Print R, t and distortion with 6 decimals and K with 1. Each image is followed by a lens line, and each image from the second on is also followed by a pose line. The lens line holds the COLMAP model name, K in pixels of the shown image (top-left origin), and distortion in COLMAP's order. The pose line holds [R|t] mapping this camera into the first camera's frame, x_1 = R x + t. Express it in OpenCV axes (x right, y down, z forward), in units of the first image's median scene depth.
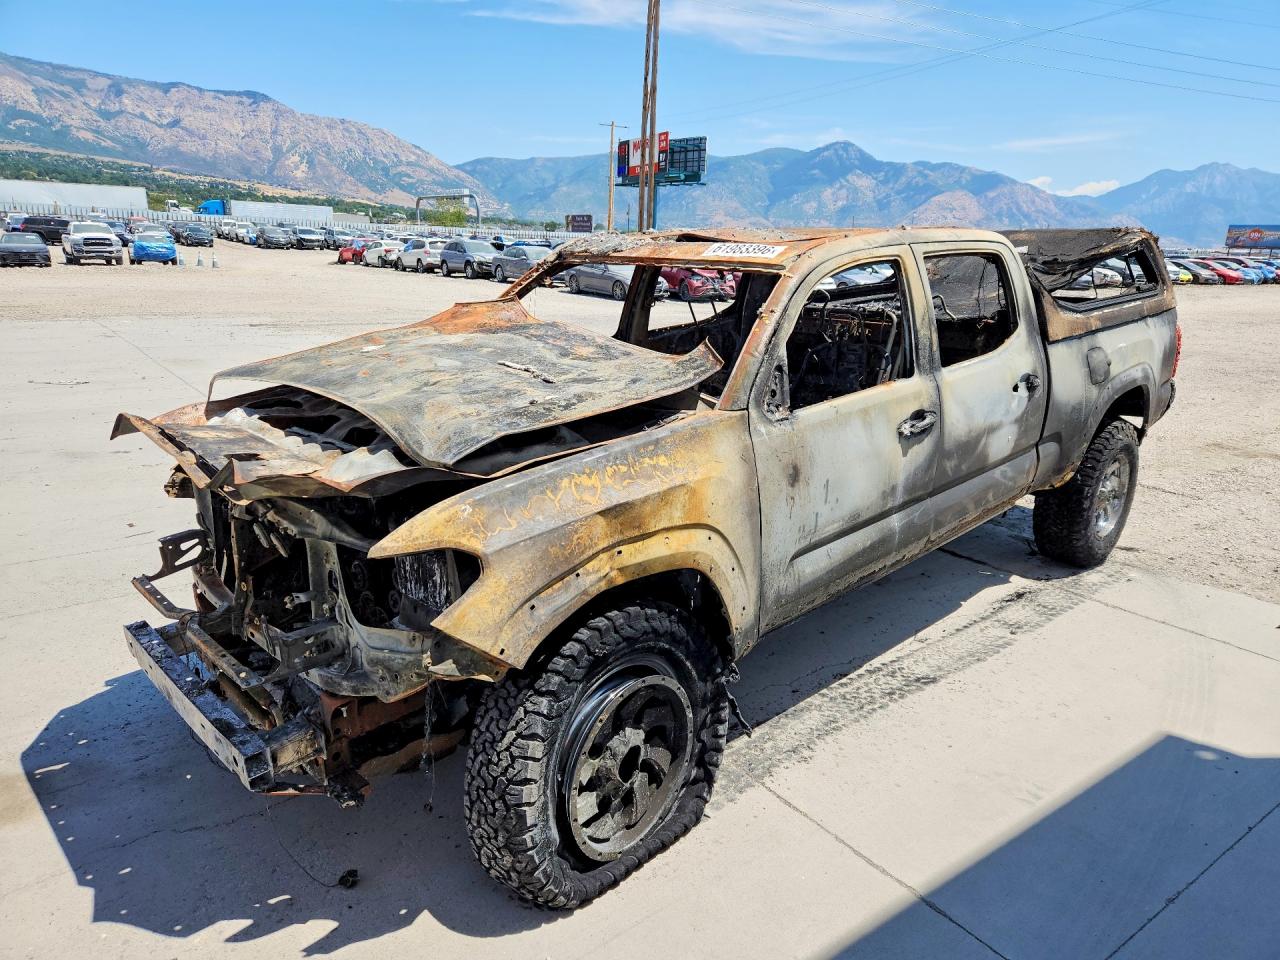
lens RADIAL K [[884.1, 0, 638.7], [0, 884.1, 474.2], [0, 0, 1]] dist [0.065356, -0.053489]
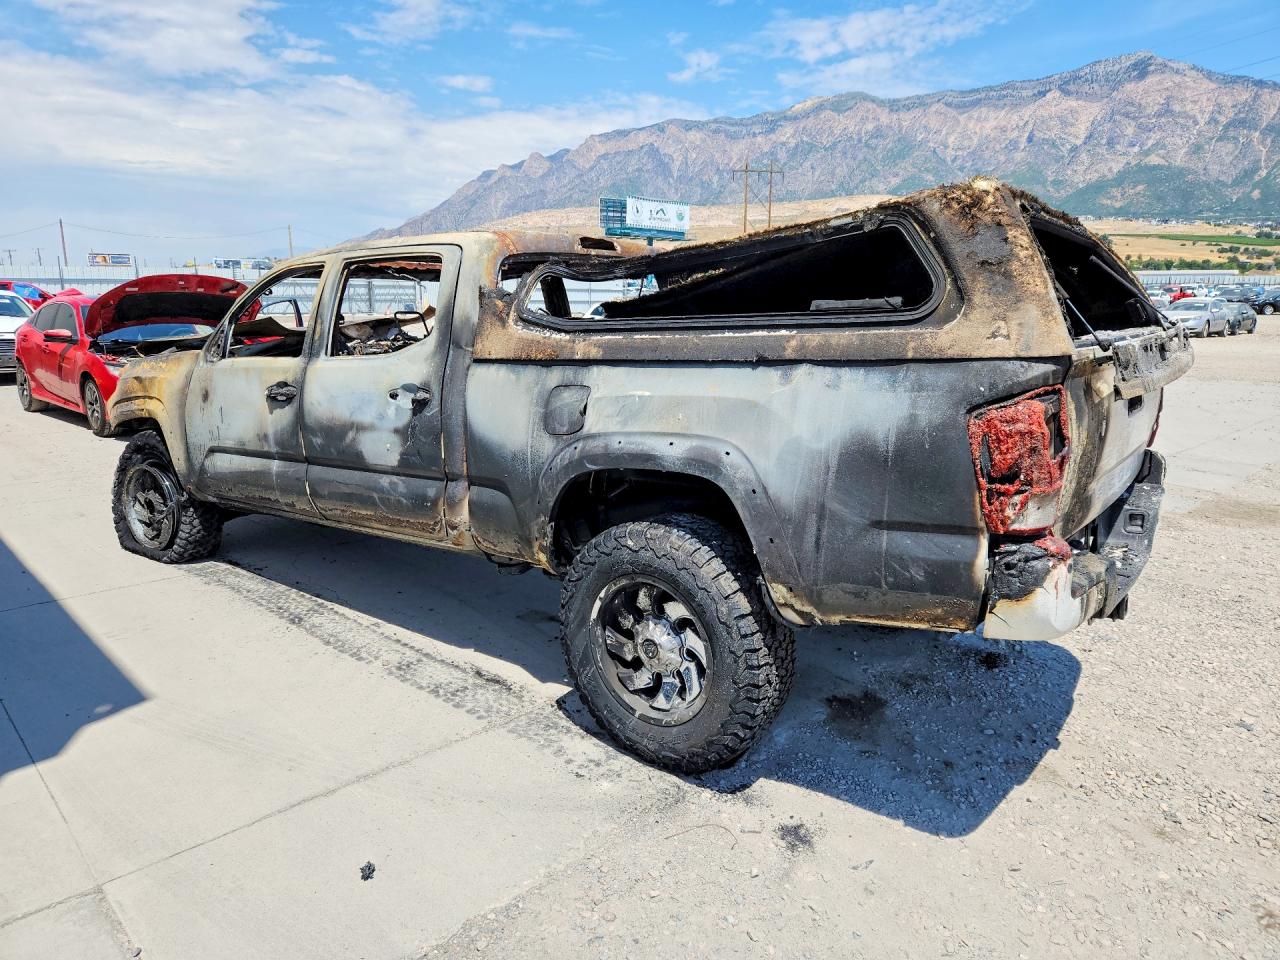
lens RADIAL K [[884.1, 0, 645.1], [0, 884.1, 472.7], [0, 0, 1]] dist [0.065356, -0.053489]
pose [[0.113489, 0.164227, -0.979872, 1.470513], [-0.258851, 0.957071, 0.130425, -0.222040], [0.959227, 0.238839, 0.151127, 1.199376]]
